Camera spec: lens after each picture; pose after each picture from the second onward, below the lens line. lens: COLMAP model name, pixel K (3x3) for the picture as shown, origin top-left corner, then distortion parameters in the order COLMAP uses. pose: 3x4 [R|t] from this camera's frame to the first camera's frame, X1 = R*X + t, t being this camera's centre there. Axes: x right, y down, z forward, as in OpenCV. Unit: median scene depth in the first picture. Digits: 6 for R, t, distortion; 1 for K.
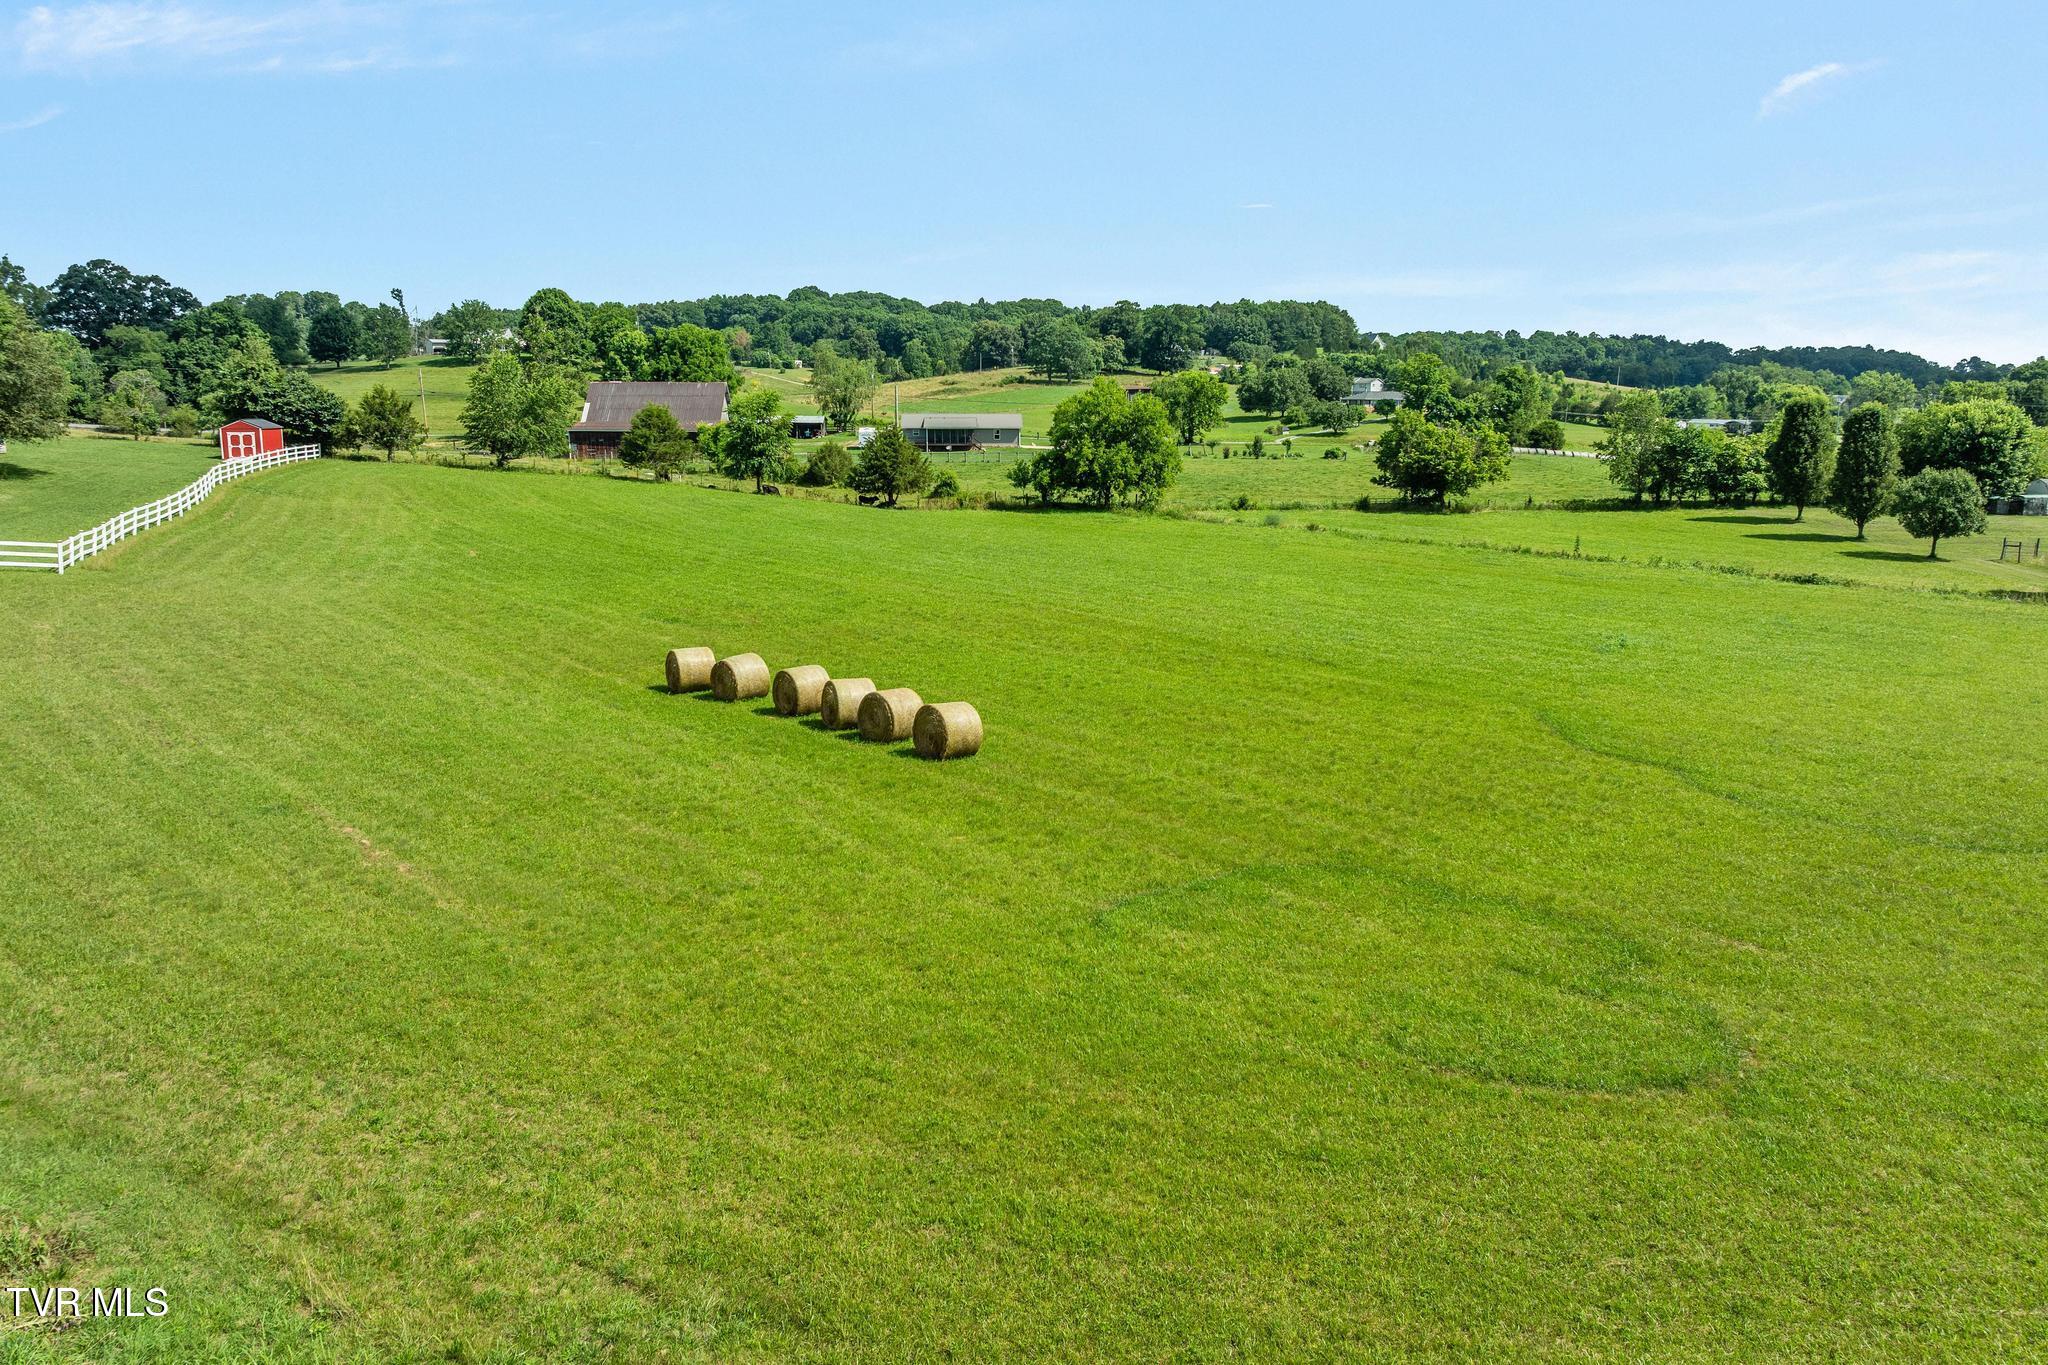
lens RADIAL K [[1438.4, 0, 1034.1], [0, 1438.4, 687.2], [0, 0, 1]] dist [-0.039312, 0.005510]
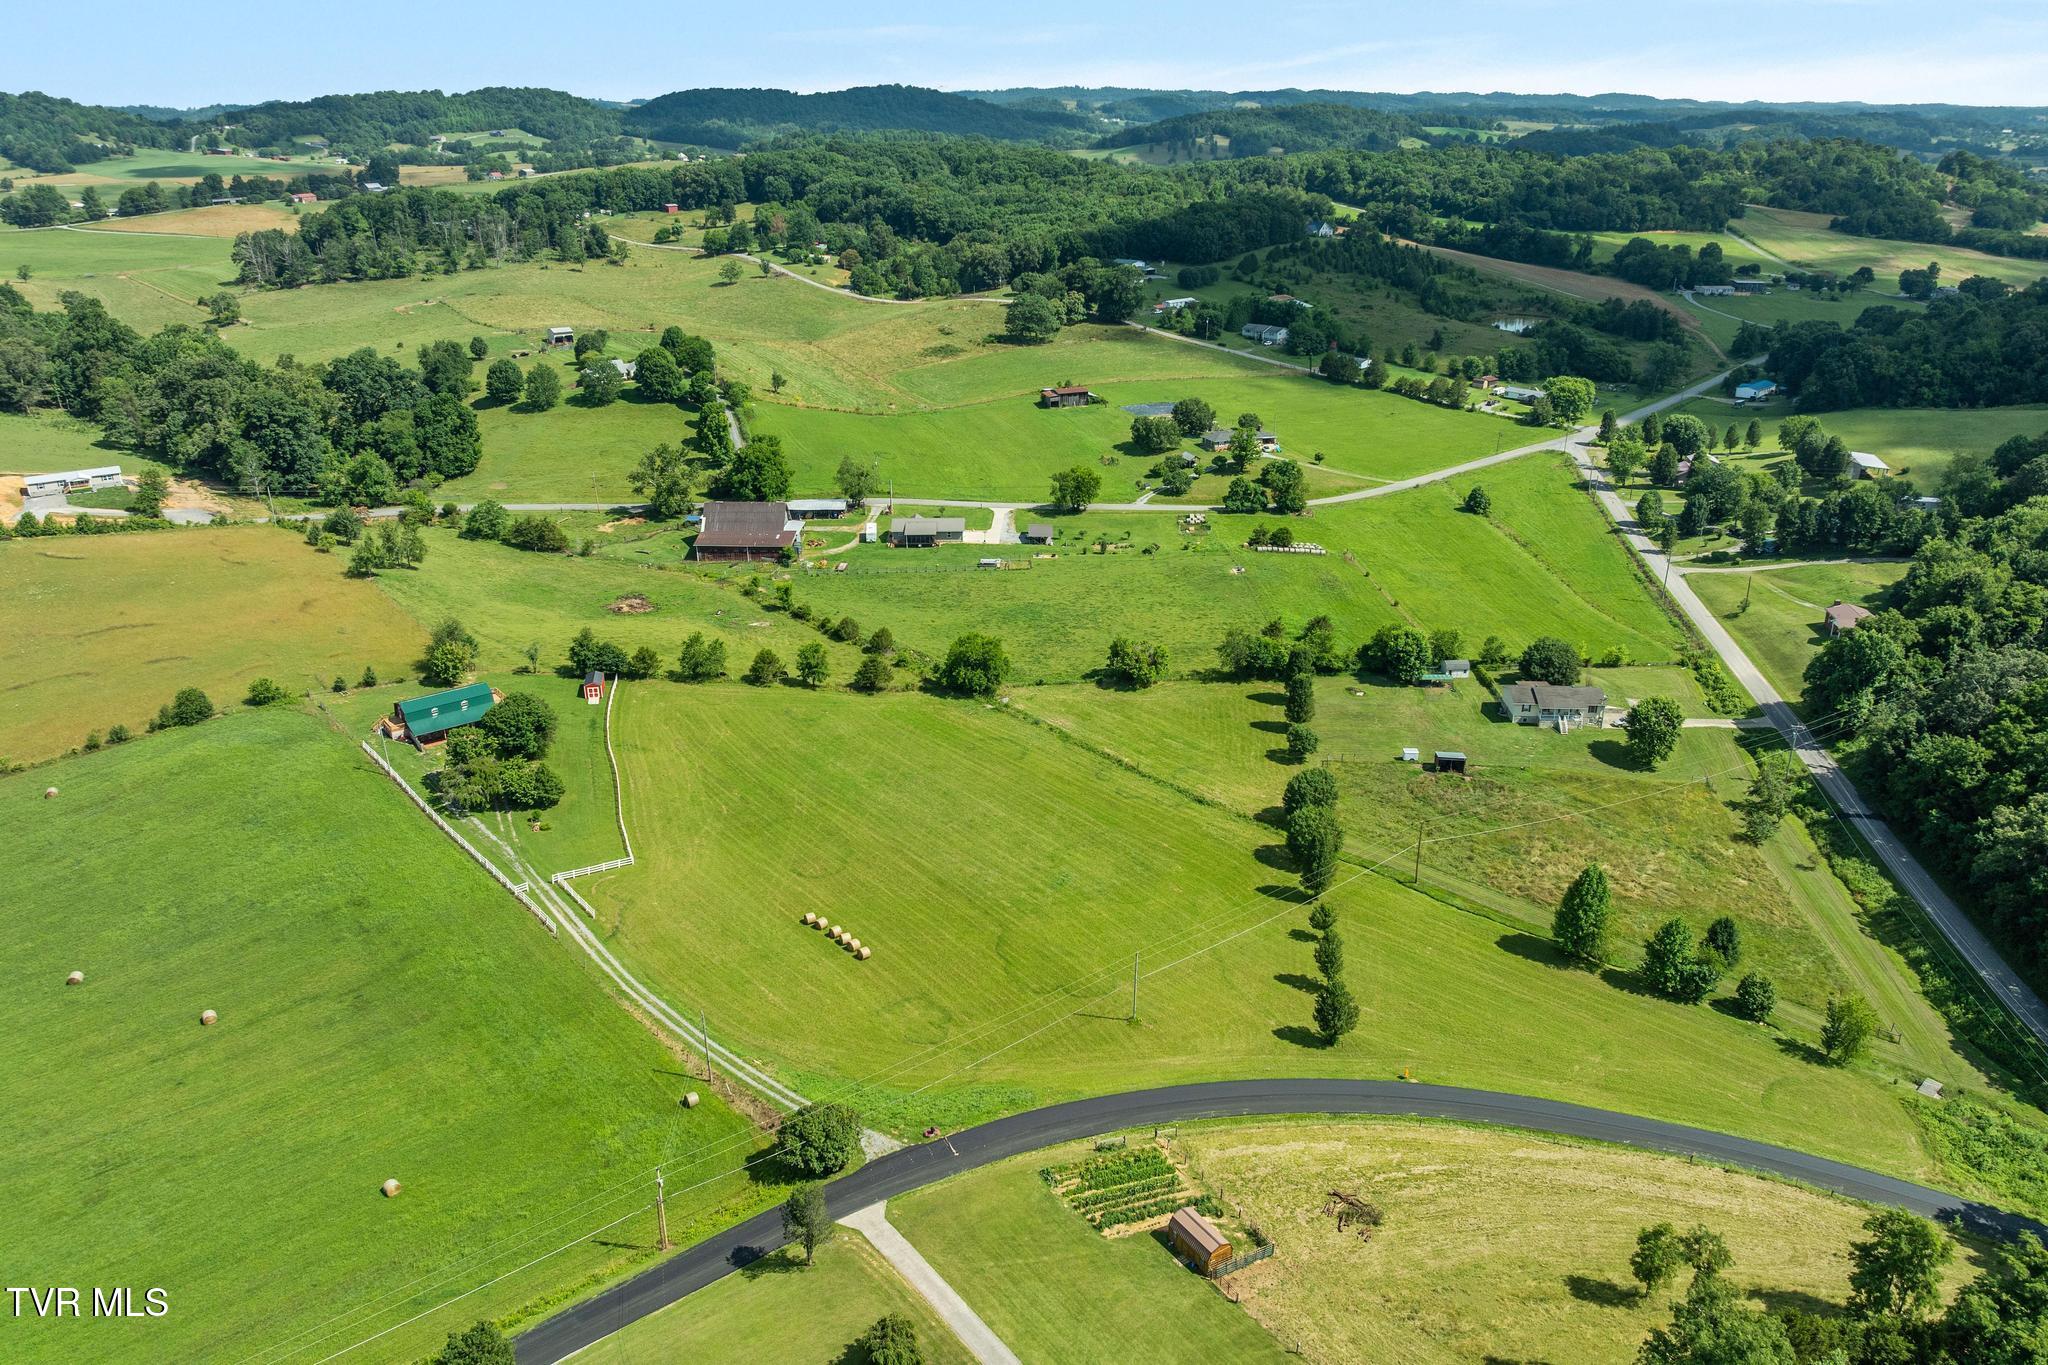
lens RADIAL K [[1438.4, 0, 1036.5], [0, 1438.4, 679.0], [0, 0, 1]] dist [-0.039312, 0.005510]
pose [[0.999687, 0.007300, -0.023939, 0.197964], [-0.002570, 0.981406, 0.191925, -0.562863], [0.024895, -0.191803, 0.981118, -1.122931]]
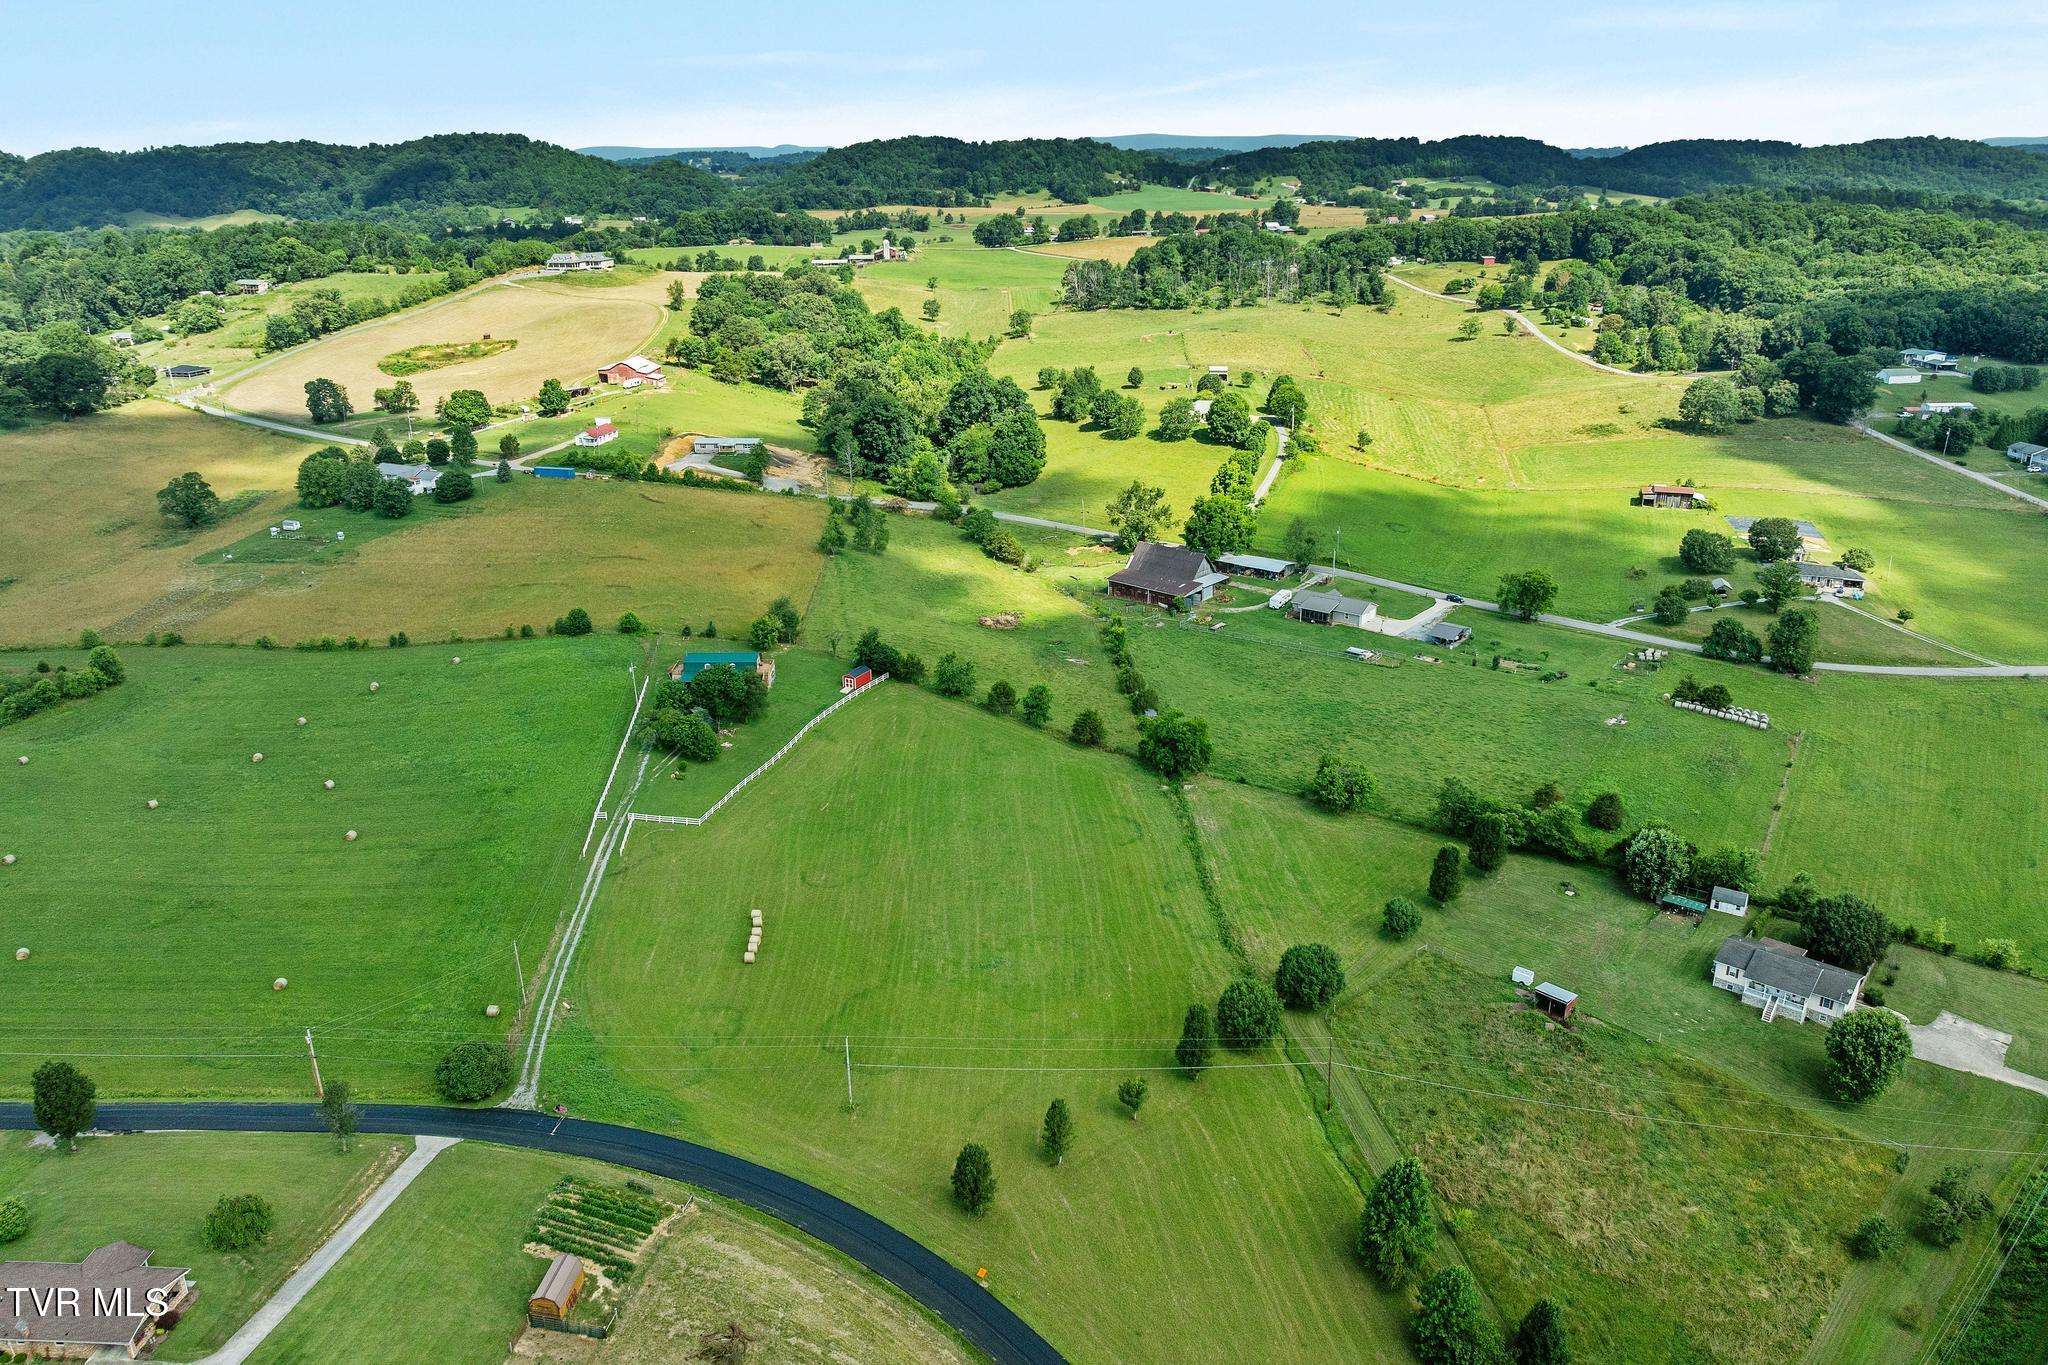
lens RADIAL K [[1438.4, 0, 1031.9], [0, 1438.4, 631.5], [0, 0, 1]] dist [-0.039312, 0.005510]
pose [[0.767172, 0.198681, -0.609896, 1.137091], [-0.115308, 0.978048, 0.173569, -0.665933], [0.630992, -0.062831, 0.773241, -0.727759]]
